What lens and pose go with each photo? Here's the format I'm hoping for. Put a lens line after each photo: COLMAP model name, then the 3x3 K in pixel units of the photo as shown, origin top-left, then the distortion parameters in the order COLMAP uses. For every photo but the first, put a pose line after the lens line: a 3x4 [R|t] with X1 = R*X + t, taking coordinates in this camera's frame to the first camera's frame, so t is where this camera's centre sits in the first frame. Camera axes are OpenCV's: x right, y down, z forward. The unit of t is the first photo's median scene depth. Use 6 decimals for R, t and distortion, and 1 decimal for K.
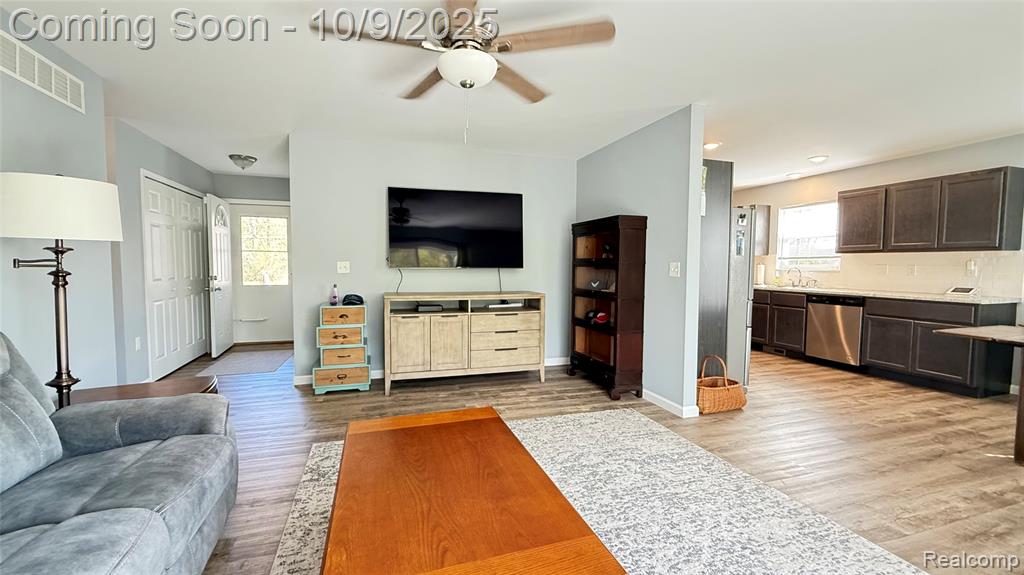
lens RADIAL K [[418.2, 0, 508.4], [0, 418.2, 287.0], [0, 0, 1]] dist [-0.000701, 0.000142]
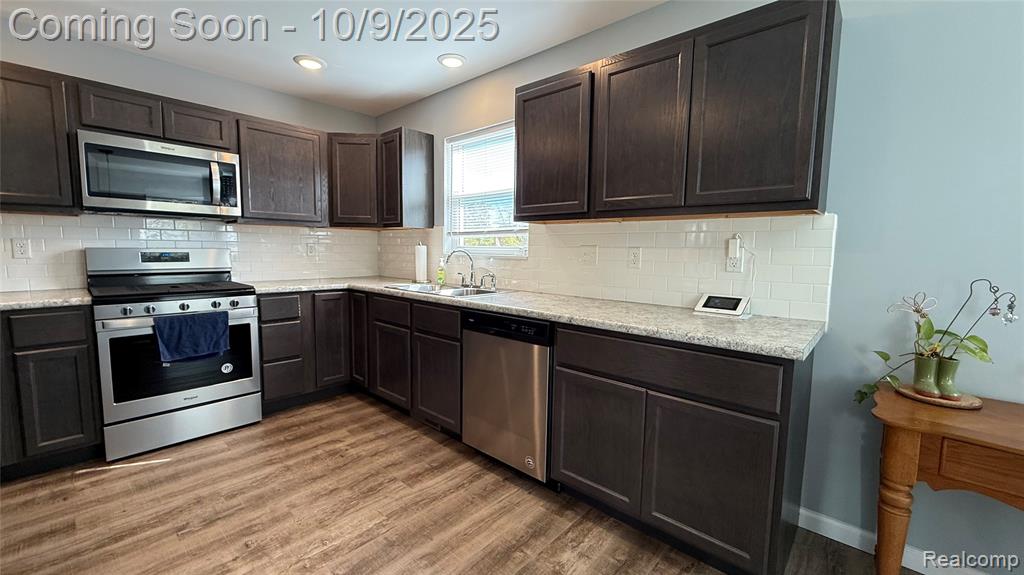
lens RADIAL K [[407.9, 0, 508.0], [0, 407.9, 287.3], [0, 0, 1]] dist [-0.001519, -0.000061]
pose [[0.872643, -0.039111, 0.486791, 0.717796], [0.017486, 0.998651, 0.048890, -0.036874], [-0.488046, -0.034152, 0.872149, 0.779880]]
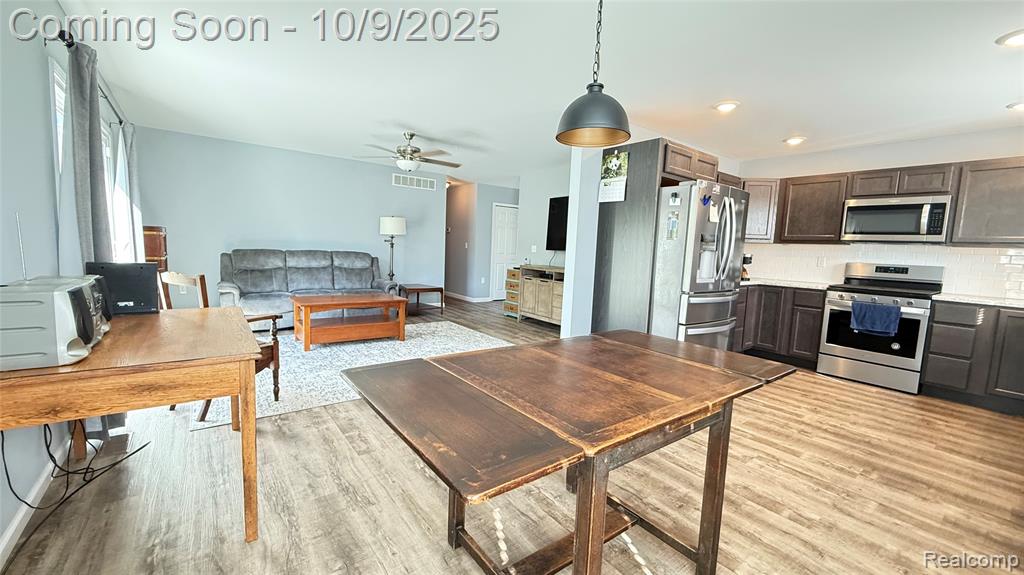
lens RADIAL K [[407.9, 0, 508.0], [0, 407.9, 287.3], [0, 0, 1]] dist [-0.001519, -0.000061]
pose [[0.326641, 0.103208, -0.939497, 1.226177], [-0.090765, 0.992851, 0.077513, -0.011479], [0.940780, 0.059955, 0.333673, 0.382585]]
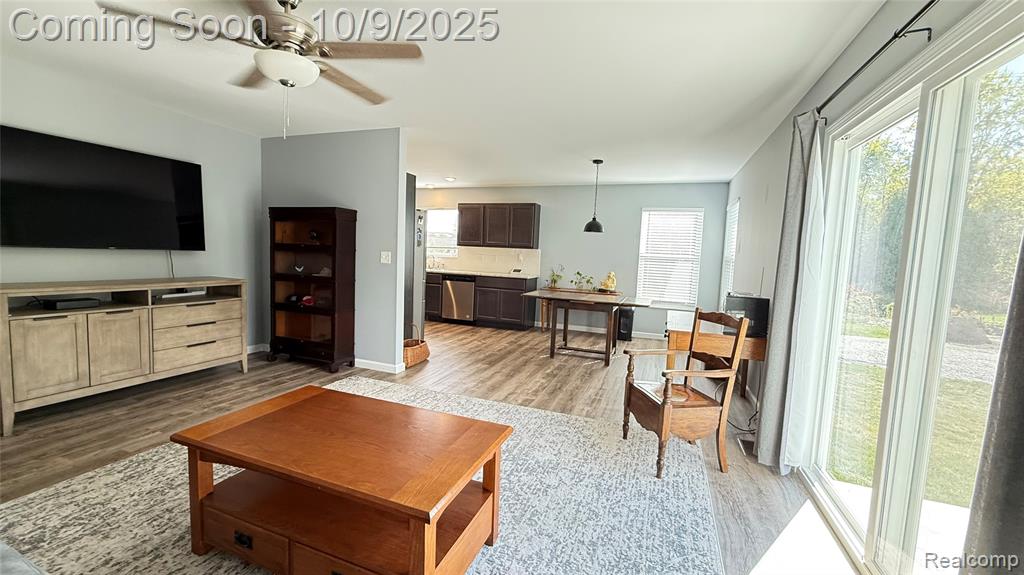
lens RADIAL K [[407.9, 0, 508.0], [0, 407.9, 287.3], [0, 0, 1]] dist [-0.001519, -0.000061]
pose [[0.628369, -0.043054, 0.776723, -0.275193], [0.002893, 0.998590, 0.053013, -0.014465], [-0.777910, -0.031065, 0.627608, -0.039379]]
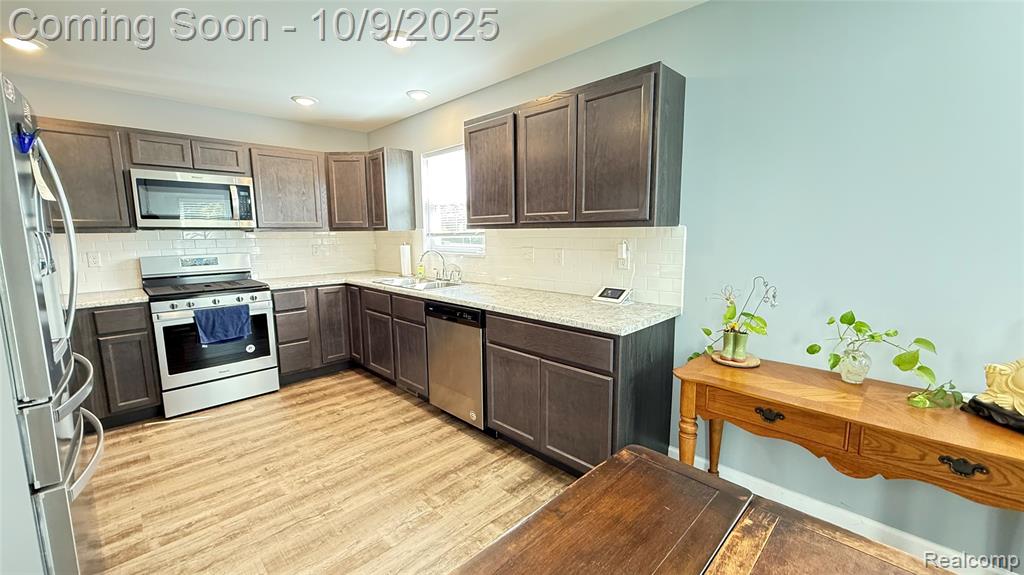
lens RADIAL K [[407.9, 0, 508.0], [0, 407.9, 287.3], [0, 0, 1]] dist [-0.001519, -0.000061]
pose [[0.894238, -0.076105, 0.441075, 0.751103], [0.040460, 0.995148, 0.089680, -0.062125], [-0.445760, -0.062350, 0.892979, 0.590282]]
